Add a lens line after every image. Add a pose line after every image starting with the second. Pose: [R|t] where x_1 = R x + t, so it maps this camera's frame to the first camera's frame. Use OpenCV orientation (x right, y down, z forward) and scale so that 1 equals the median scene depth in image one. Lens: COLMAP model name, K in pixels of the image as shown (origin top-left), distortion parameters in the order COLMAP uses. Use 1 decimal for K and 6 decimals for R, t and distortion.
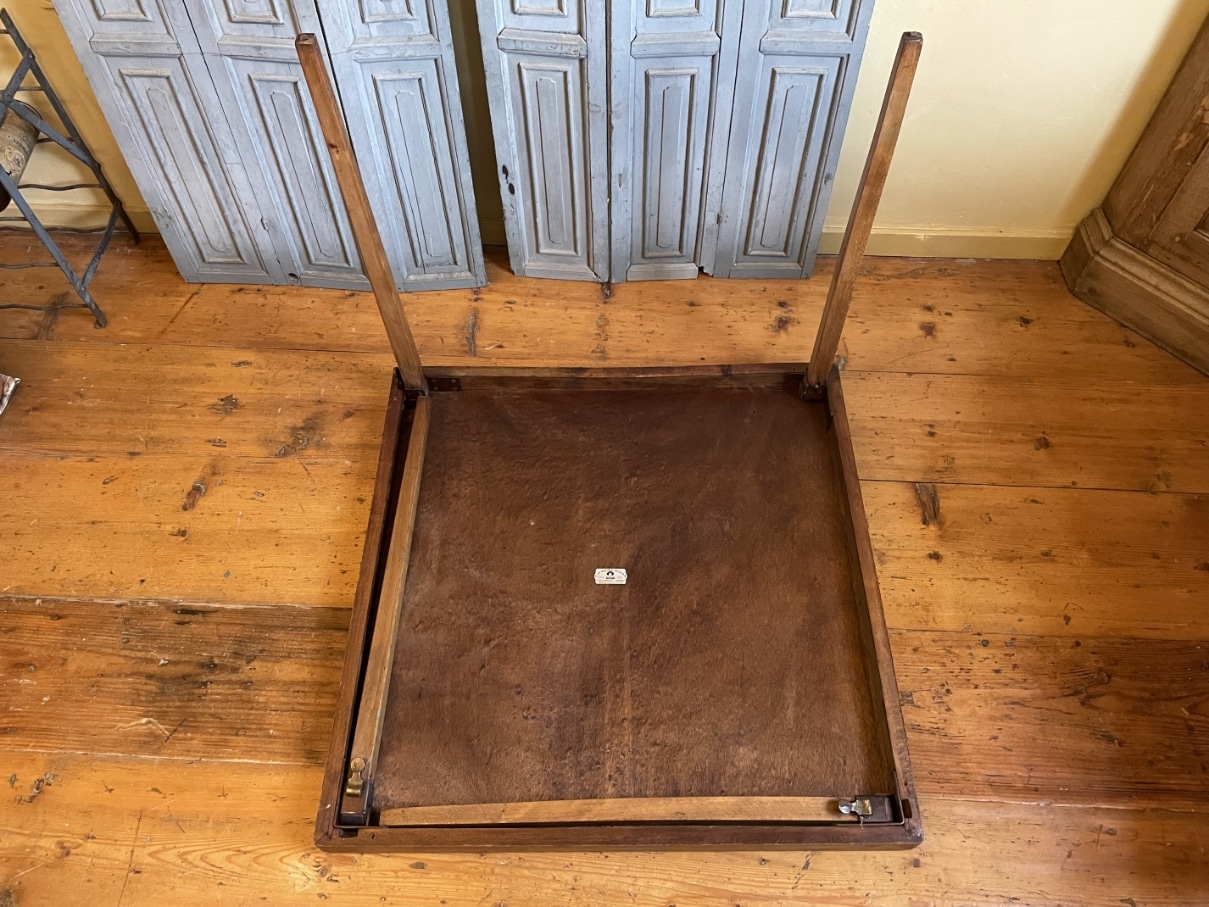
lens RADIAL K [[916.2, 0, 612.1], [0, 916.2, 437.8], [0, 0, 1]] dist [0.088206, -0.122401]
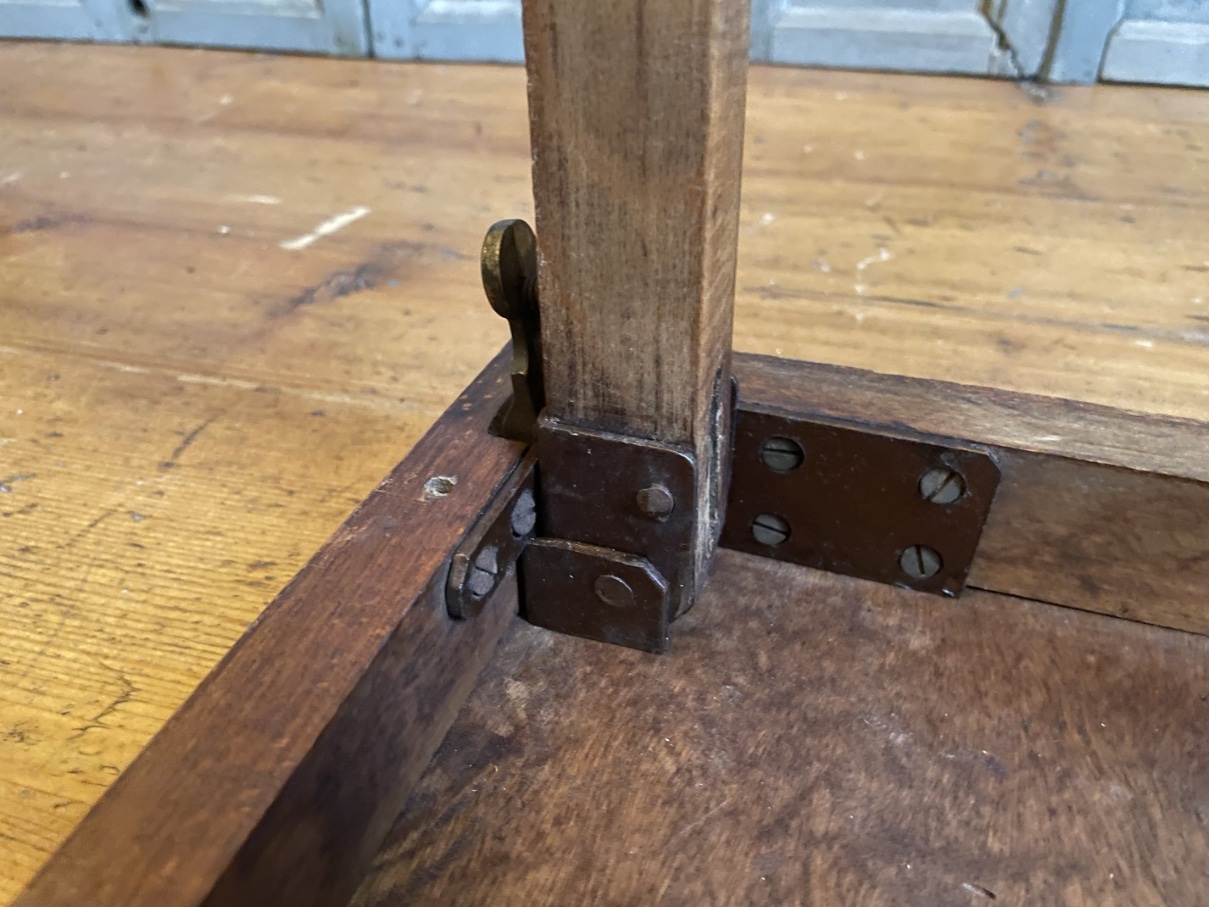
lens RADIAL K [[936.8, 0, 600.9], [0, 936.8, 437.9], [0, 0, 1]] dist [0.073947, -0.124550]
pose [[0.976682, 0.116893, -0.180076, -0.092836], [-0.173306, 0.924339, -0.339944, 0.094264], [0.126714, 0.363226, 0.923044, 0.875677]]
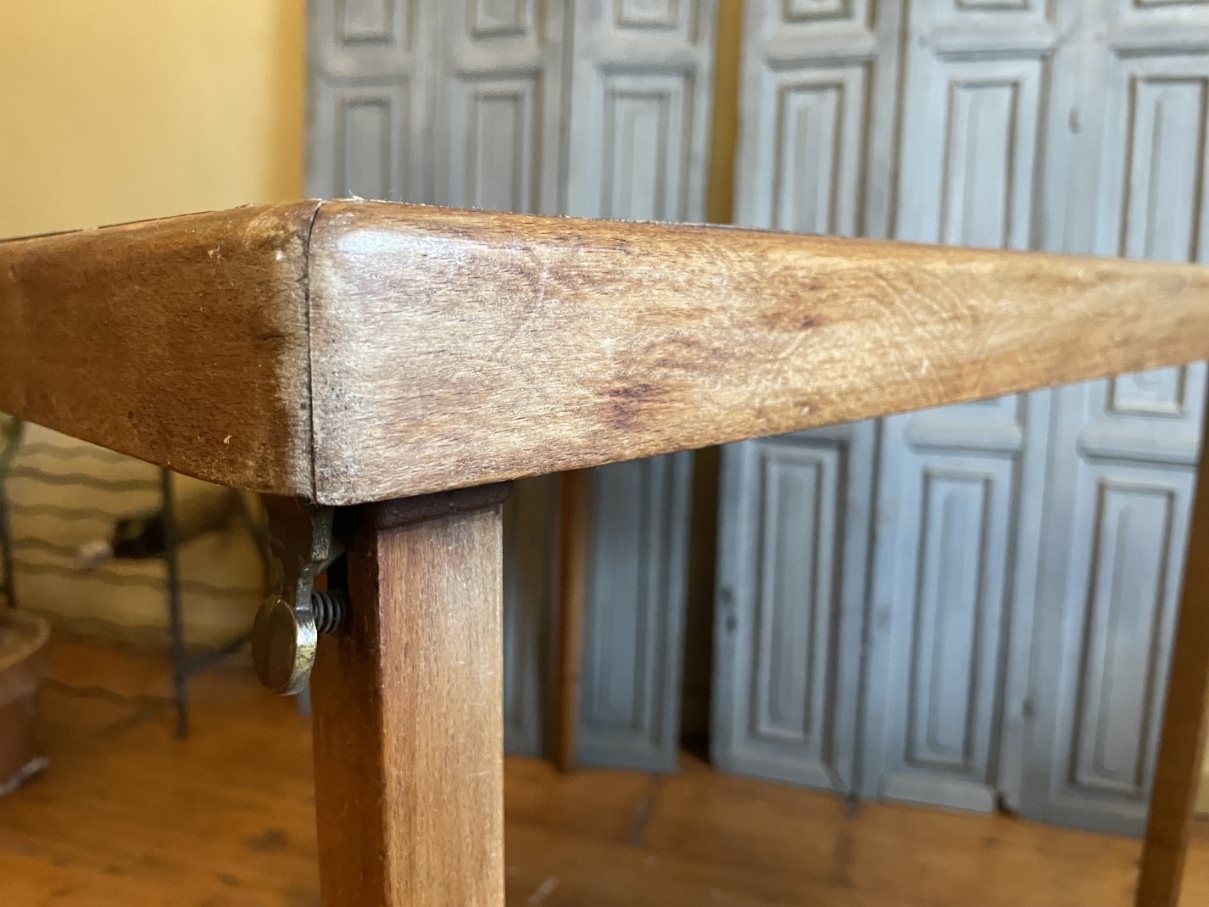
lens RADIAL K [[942.7, 0, 607.0], [0, 942.7, 434.2], [0, 0, 1]] dist [0.104038, -0.188431]
pose [[0.966529, 0.062278, -0.248884, -0.025086], [-0.223451, 0.681003, -0.697356, 0.212137], [0.126061, 0.729628, 0.672125, 0.379827]]
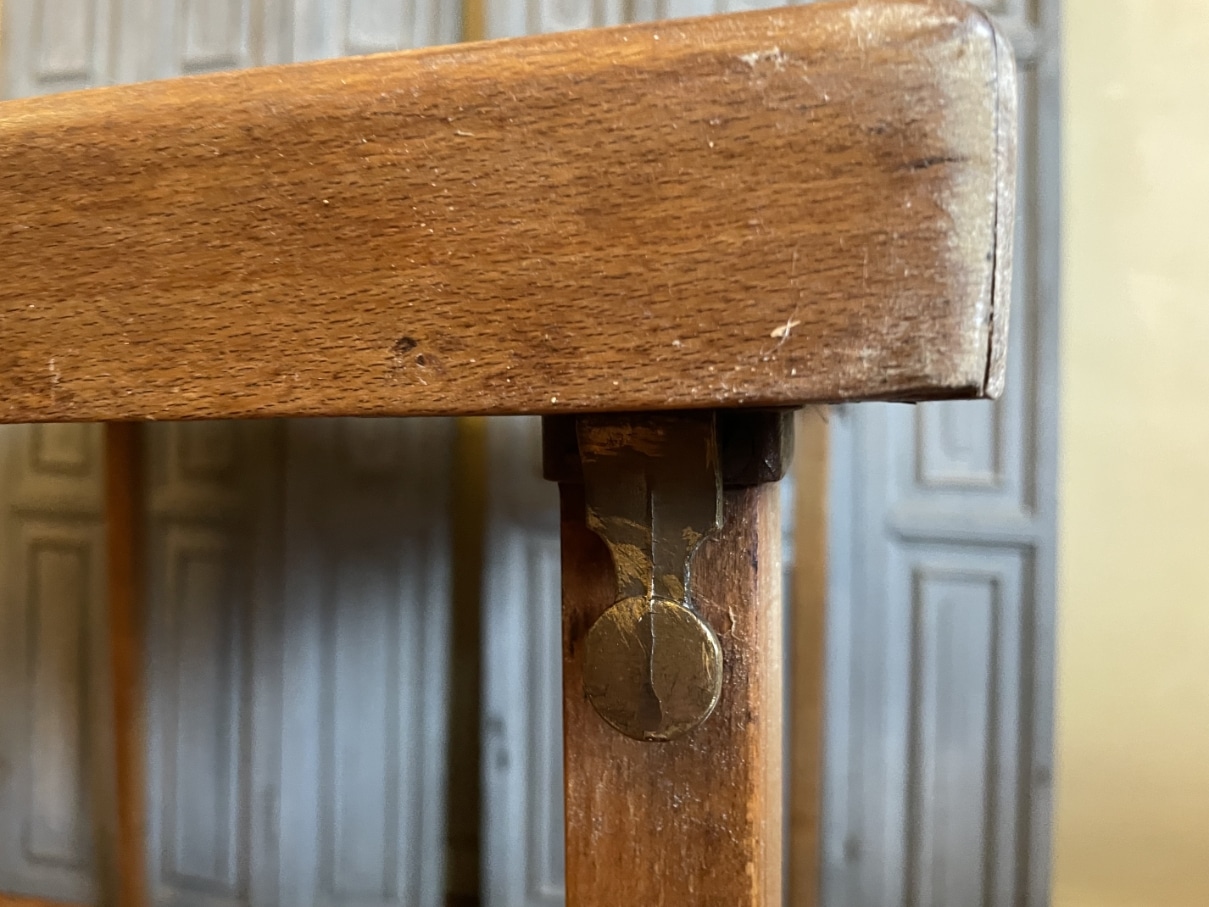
lens RADIAL K [[908.7, 0, 611.6], [0, 908.7, 452.7], [0, 0, 1]] dist [0.076688, -0.106928]
pose [[0.952417, -0.012577, 0.304538, -0.120447], [0.247892, 0.613313, -0.749931, 0.203492], [-0.177345, 0.789740, 0.587248, 0.412974]]
